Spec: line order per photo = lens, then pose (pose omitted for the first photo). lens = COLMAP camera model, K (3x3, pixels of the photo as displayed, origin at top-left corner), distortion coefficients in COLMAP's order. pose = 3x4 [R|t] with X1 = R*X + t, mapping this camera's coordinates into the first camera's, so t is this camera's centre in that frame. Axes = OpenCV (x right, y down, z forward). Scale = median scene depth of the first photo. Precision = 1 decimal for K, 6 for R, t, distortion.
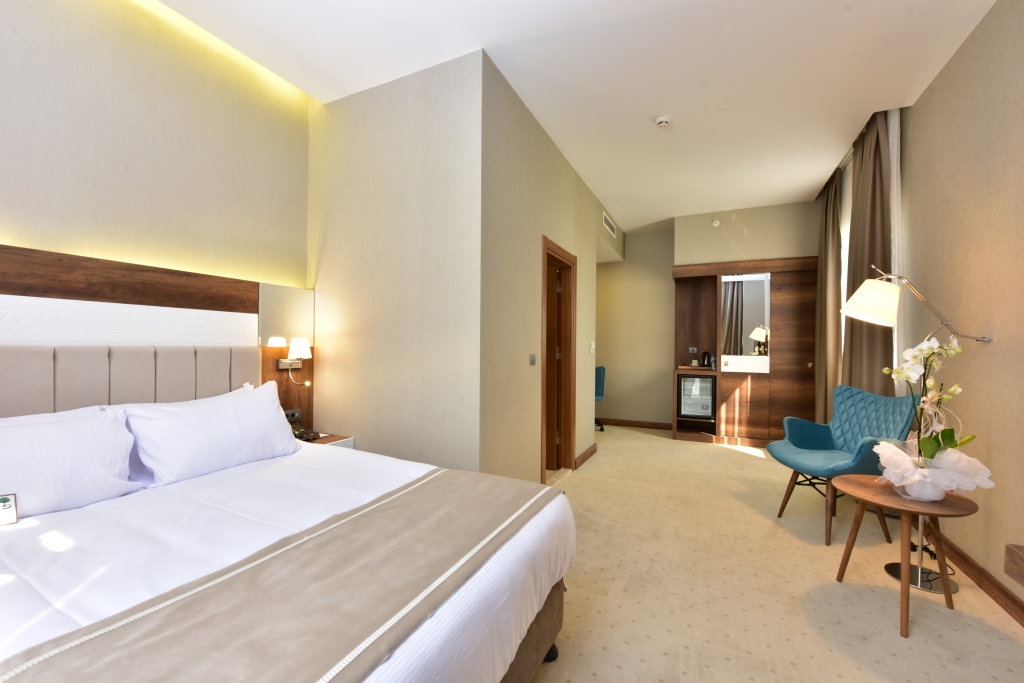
lens RADIAL K [[404.5, 0, 512.0], [0, 404.5, 341.5], [0, 0, 1]] dist [-0.001955, -0.004459]
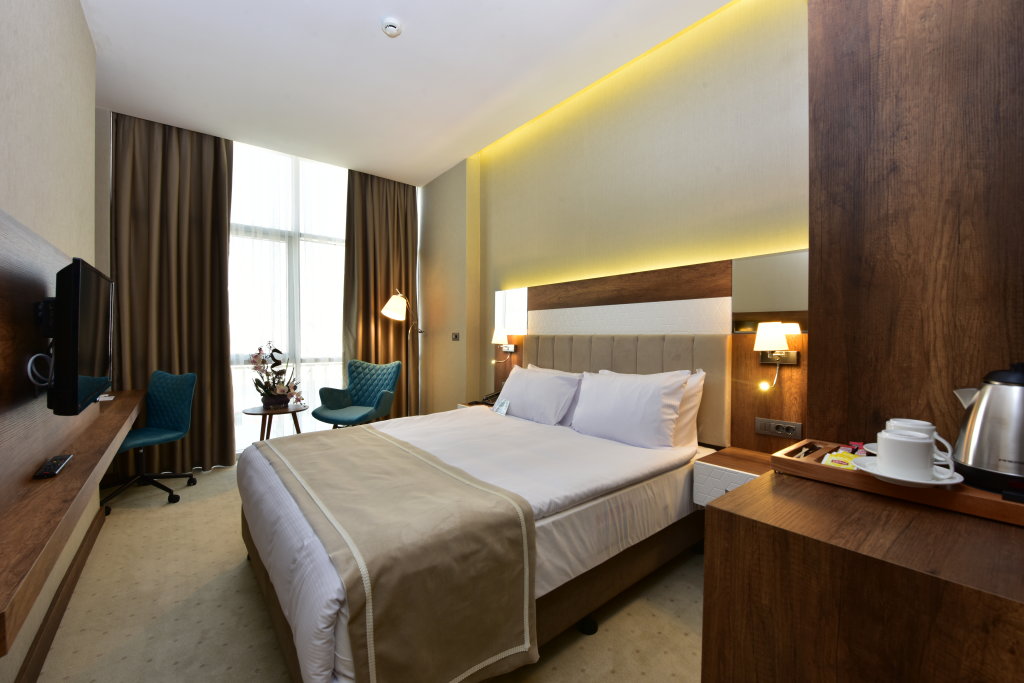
lens RADIAL K [[404.5, 0, 512.0], [0, 404.5, 341.5], [0, 0, 1]] dist [-0.001955, -0.004459]
pose [[-0.411736, -0.000774, -0.911303, 0.372392], [0.008964, 0.999948, -0.004900, 0.028986], [0.911259, -0.010187, -0.411708, 0.997319]]
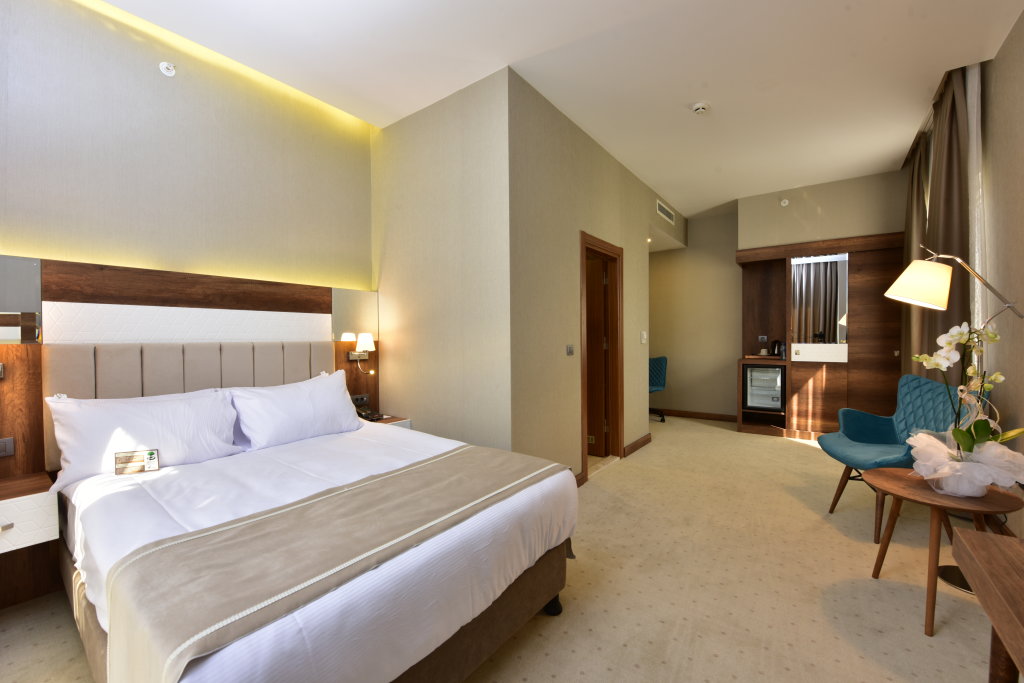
lens RADIAL K [[401.5, 0, 512.1], [0, 401.5, 338.2], [0, 0, 1]] dist [0.001430, -0.004294]
pose [[0.982427, -0.014980, -0.186045, 0.126559], [0.017423, 0.999782, 0.011502, -0.000897], [0.185833, -0.014541, 0.982474, -0.075383]]
